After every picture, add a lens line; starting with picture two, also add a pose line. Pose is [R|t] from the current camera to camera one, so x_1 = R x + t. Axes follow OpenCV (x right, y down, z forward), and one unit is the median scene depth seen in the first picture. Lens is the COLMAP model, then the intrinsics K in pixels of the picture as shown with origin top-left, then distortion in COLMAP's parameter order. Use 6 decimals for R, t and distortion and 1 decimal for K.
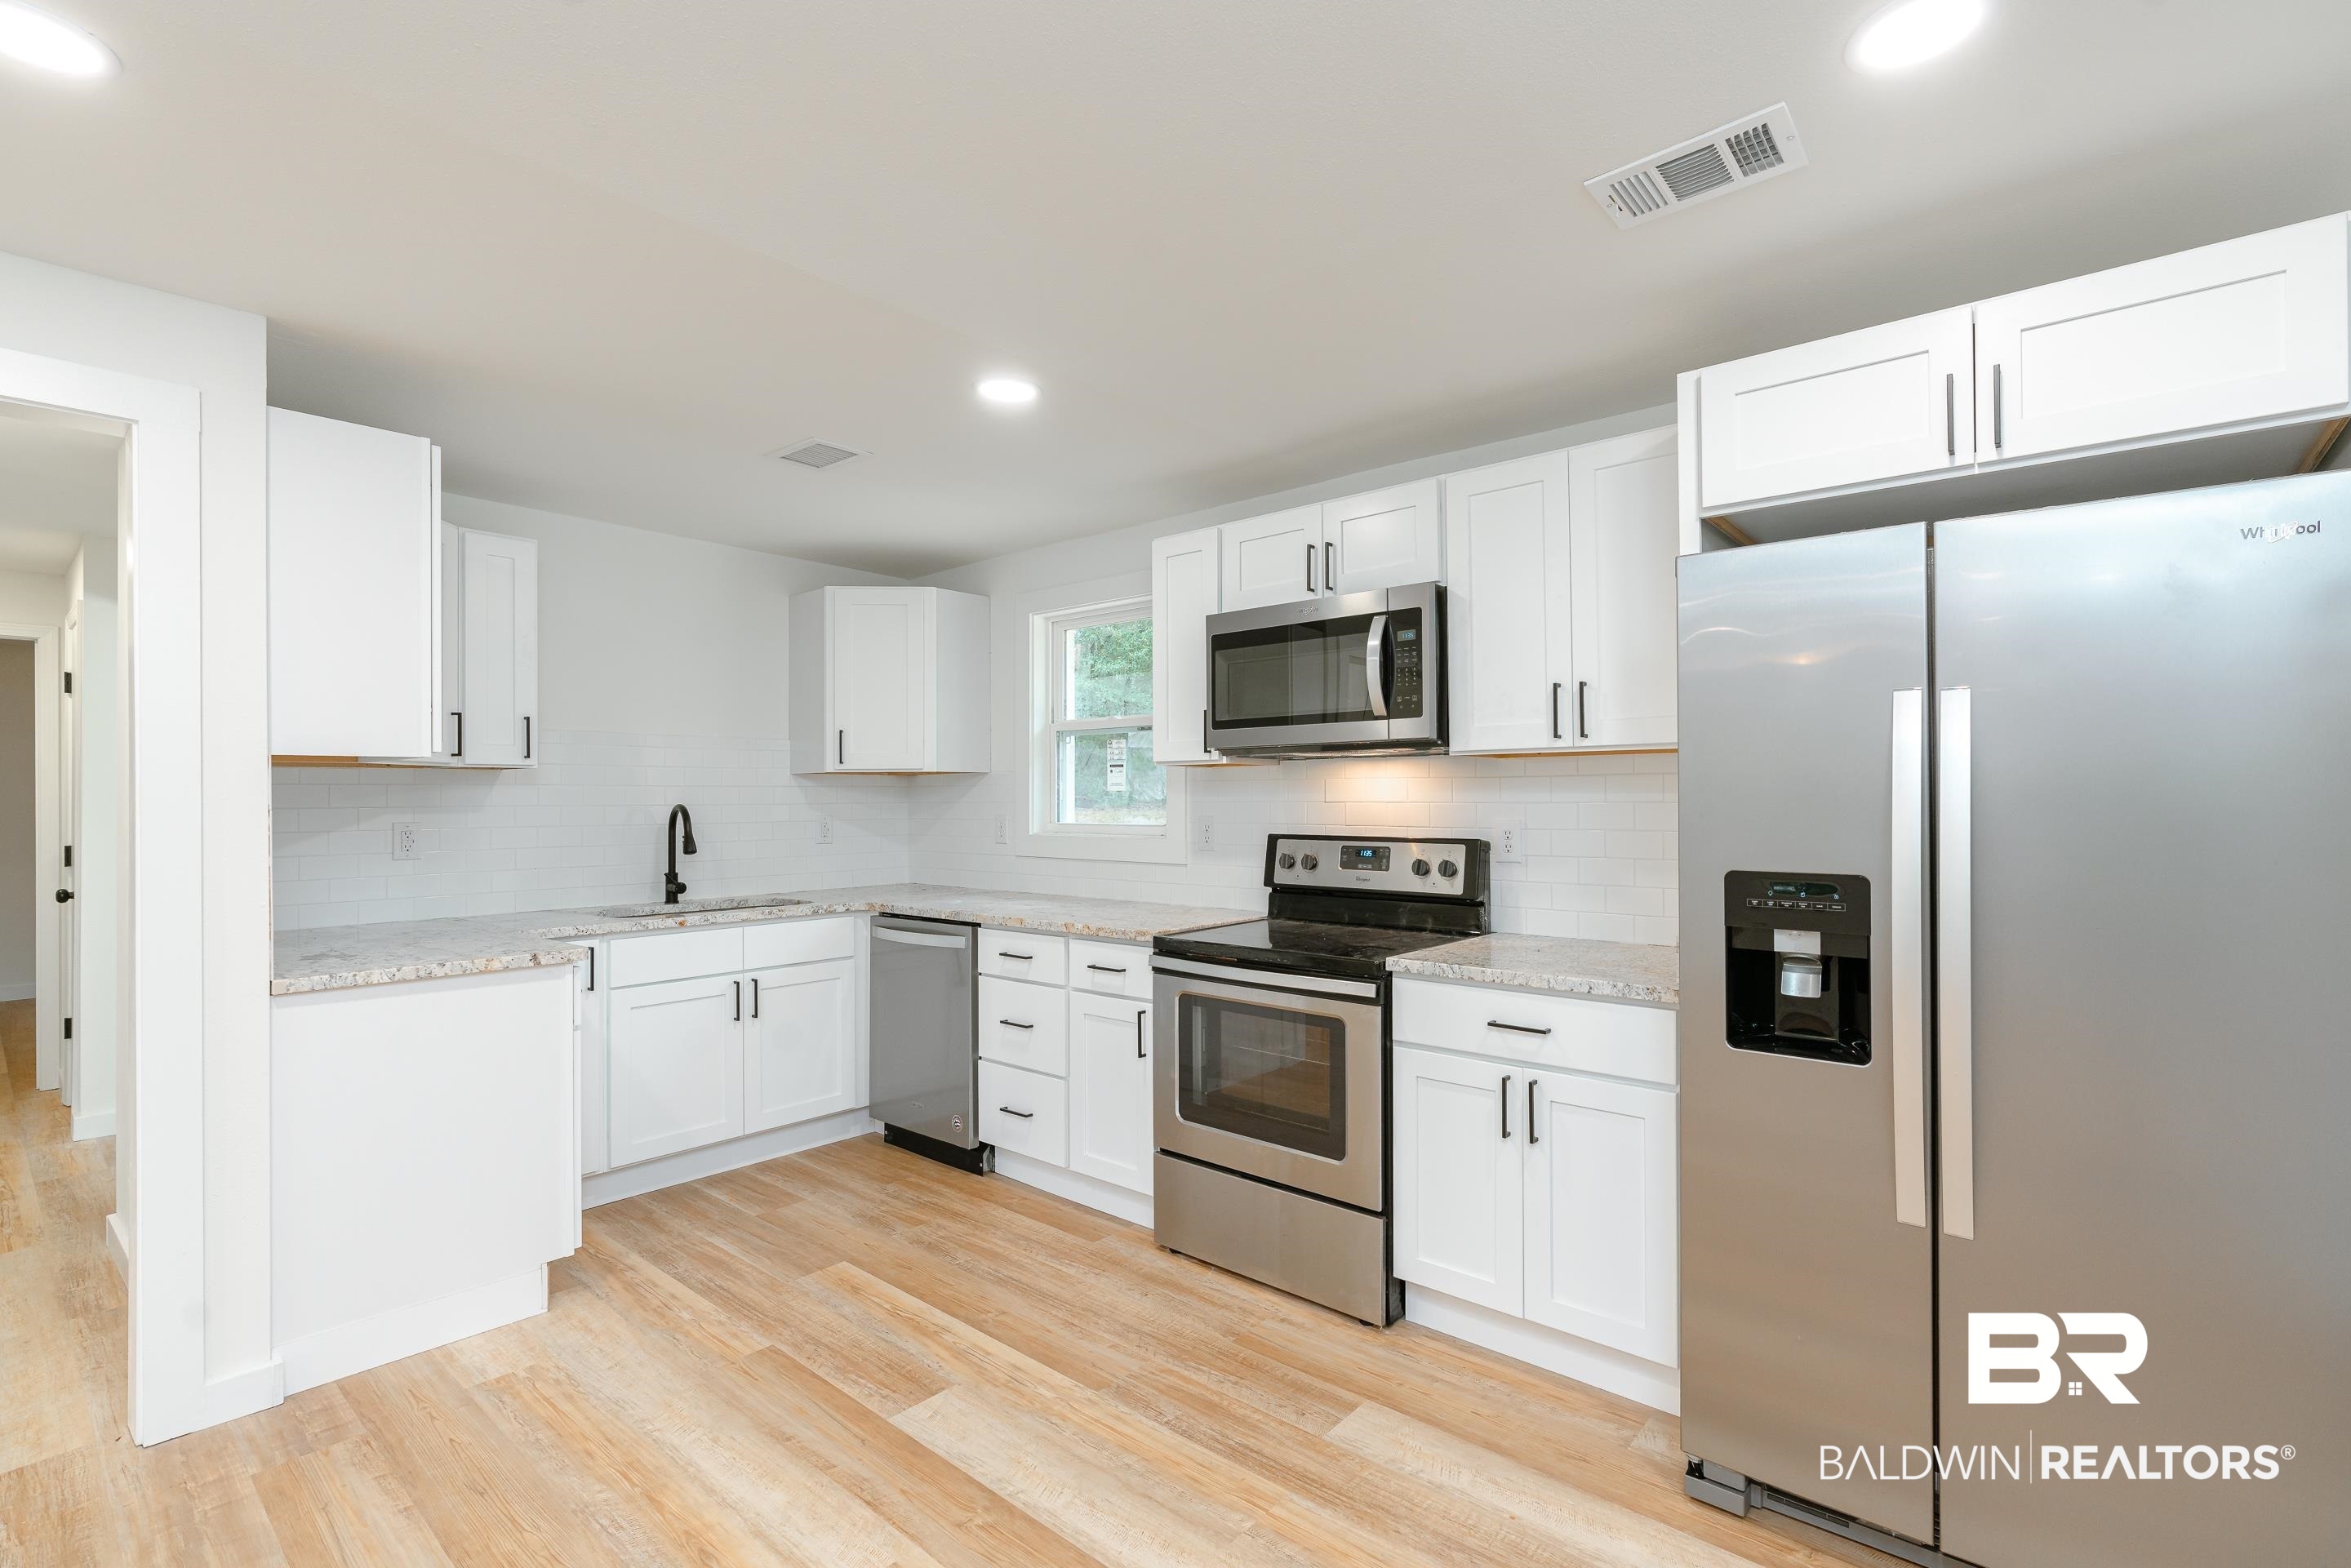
lens RADIAL K [[1062.6, 0, 1178.6], [0, 1062.6, 788.0], [0, 0, 1]] dist [-0.015245, 0.006901]
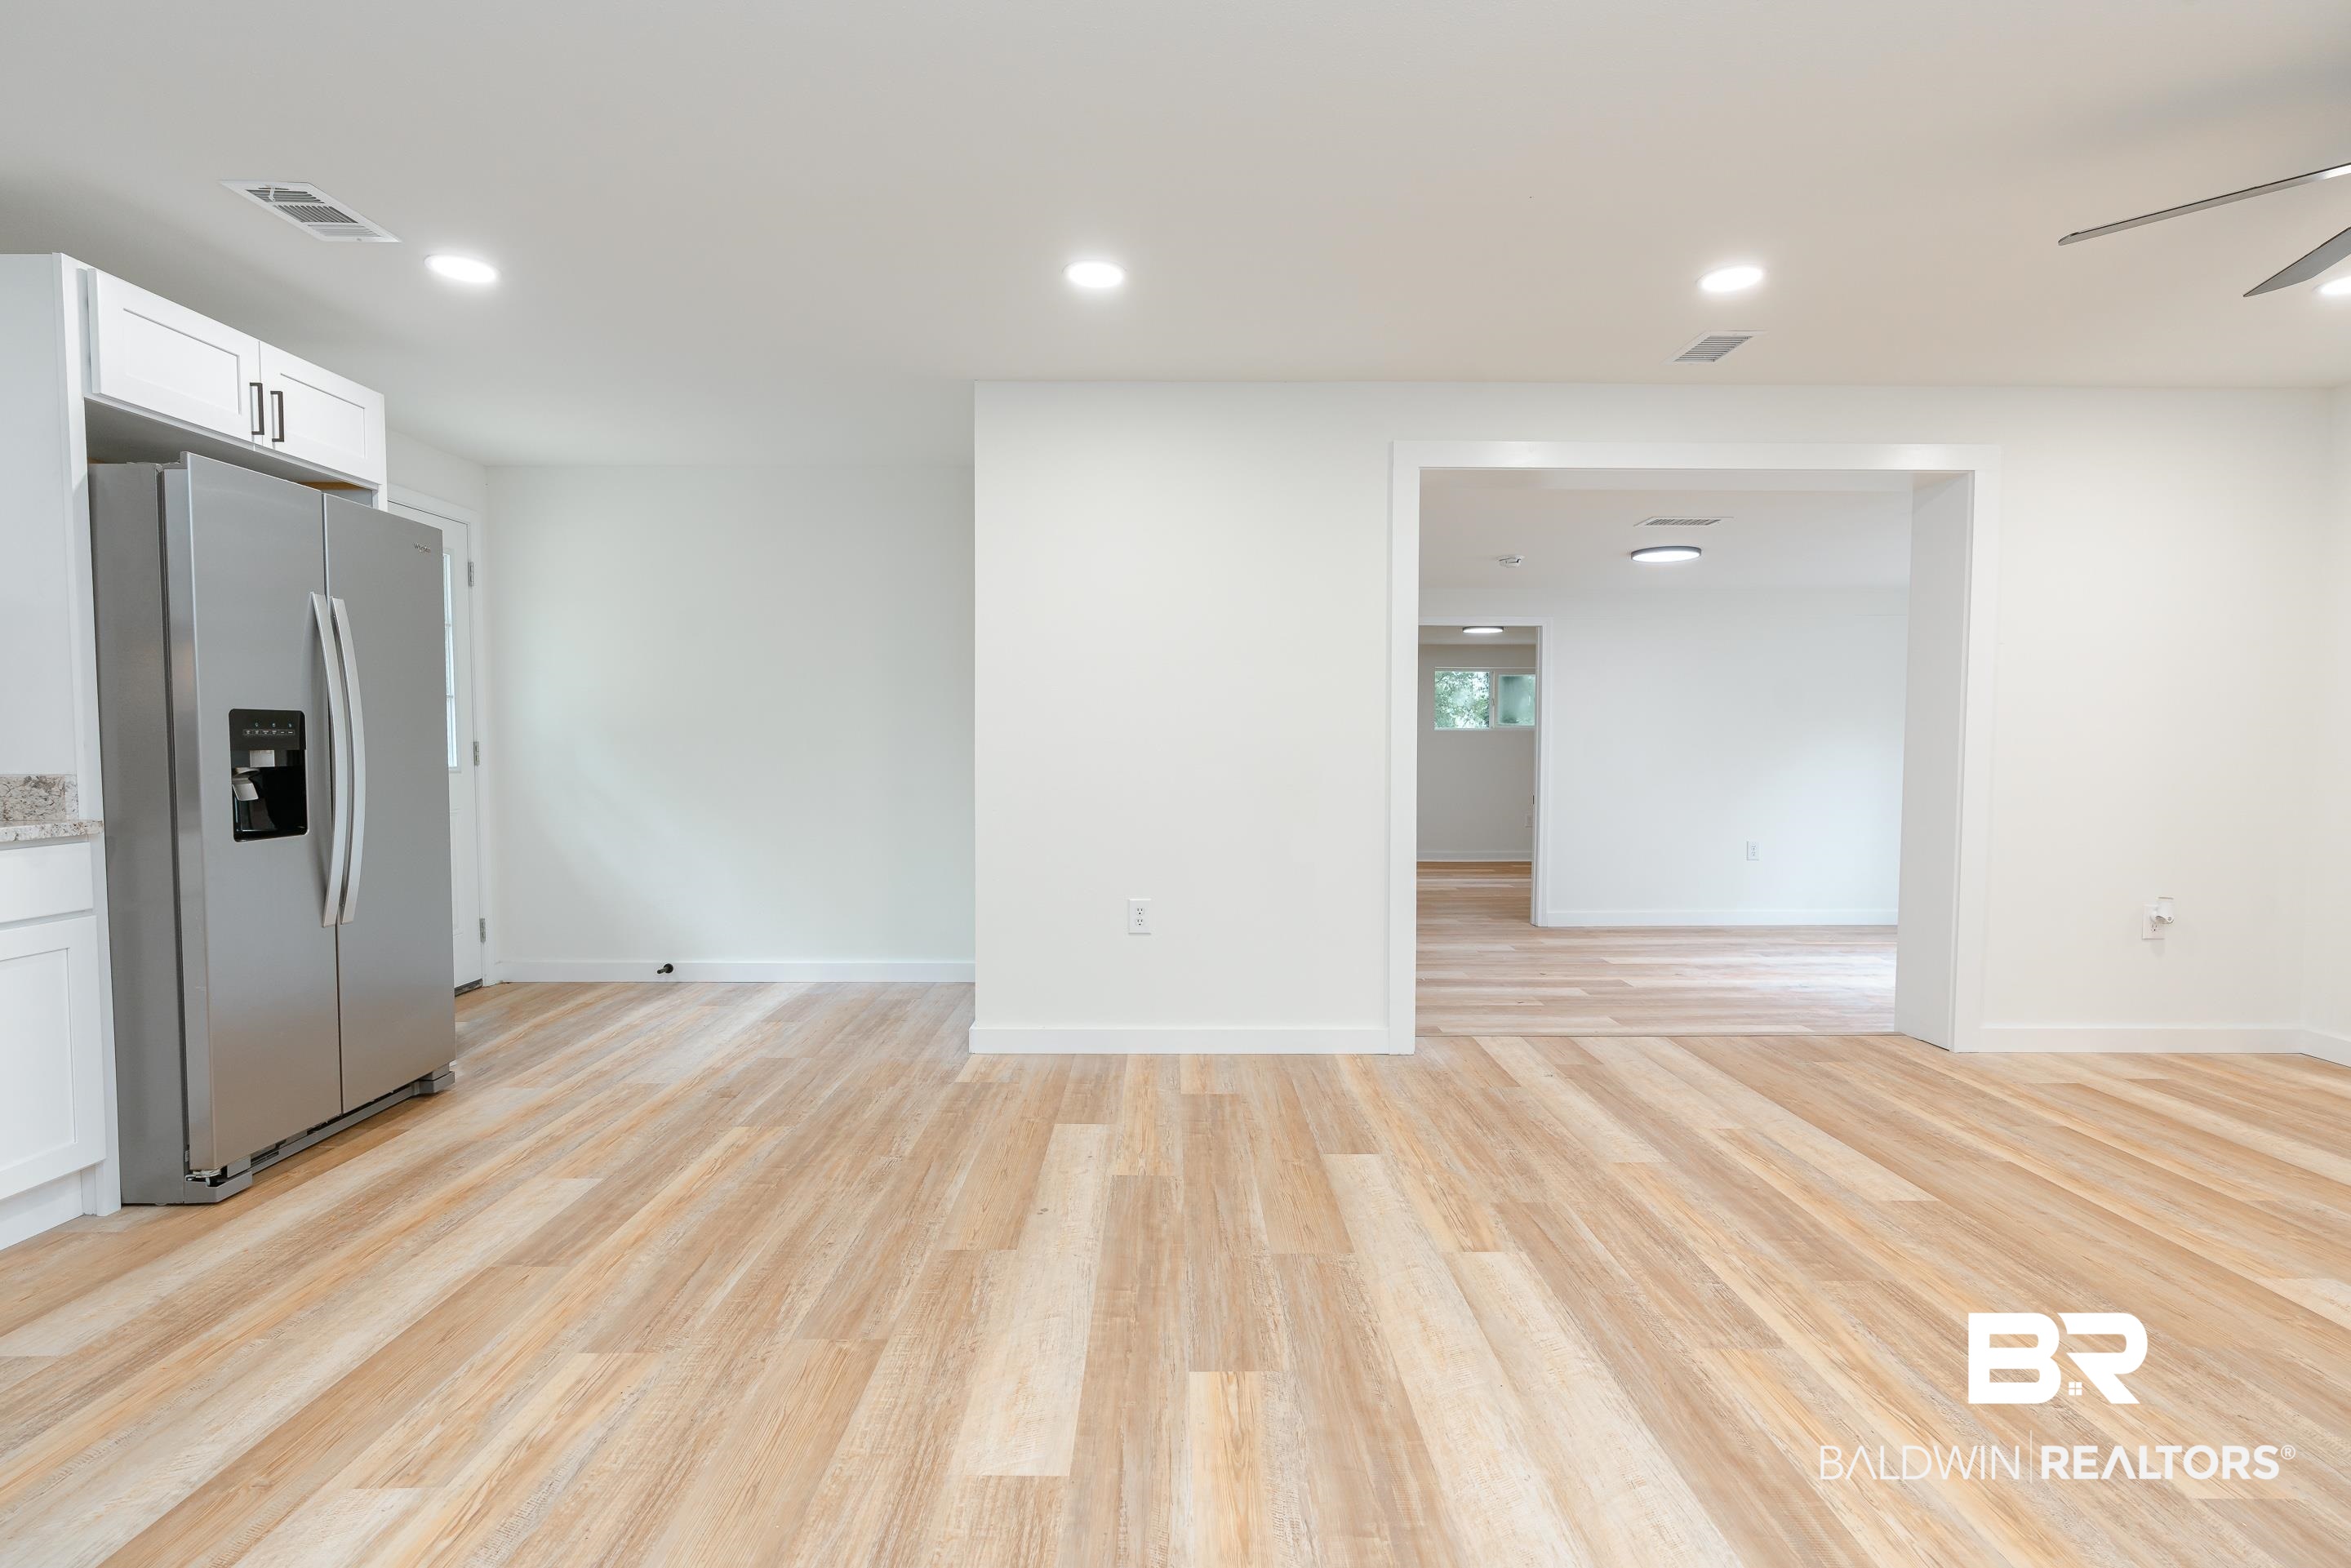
lens RADIAL K [[1085.8, 0, 1175.5], [0, 1085.8, 784.0], [0, 0, 1]] dist [-0.006785, 0.000531]
pose [[-0.657451, -0.027950, 0.752979, -0.758541], [-0.004739, 0.999445, 0.032961, 0.072652], [-0.753482, 0.018101, -0.657219, 0.596899]]
